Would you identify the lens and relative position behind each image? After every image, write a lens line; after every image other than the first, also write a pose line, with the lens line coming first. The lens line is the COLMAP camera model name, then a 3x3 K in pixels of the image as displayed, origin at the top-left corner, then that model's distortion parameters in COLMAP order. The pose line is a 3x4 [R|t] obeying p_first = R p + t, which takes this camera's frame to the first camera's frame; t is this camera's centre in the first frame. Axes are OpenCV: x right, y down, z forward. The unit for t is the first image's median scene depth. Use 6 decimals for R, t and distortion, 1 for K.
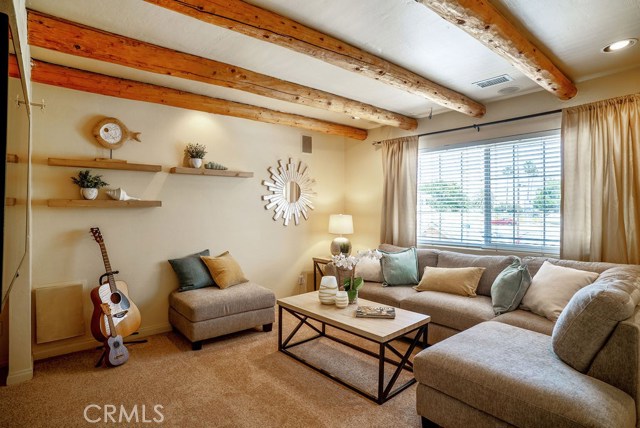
lens RADIAL K [[339.8, 0, 319.0], [0, 339.8, 211.4], [0, 0, 1]] dist [-0.084727, 0.047529]
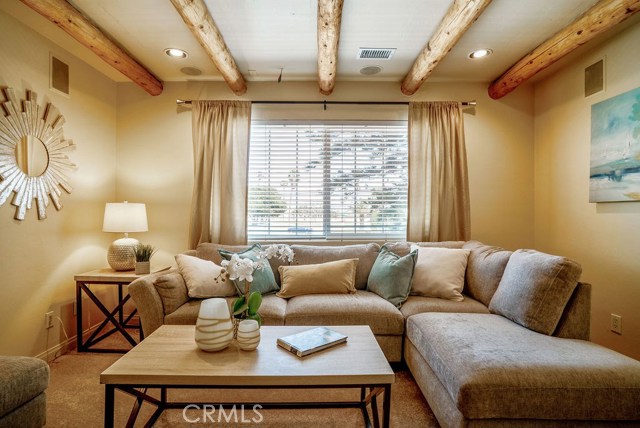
lens RADIAL K [[339.8, 0, 319.0], [0, 339.8, 211.4], [0, 0, 1]] dist [-0.084727, 0.047529]
pose [[0.640792, 0.002568, 0.767710, -0.206600], [0.002639, 0.999981, -0.005548, 0.036133], [-0.767710, 0.005582, 0.640773, 0.373637]]
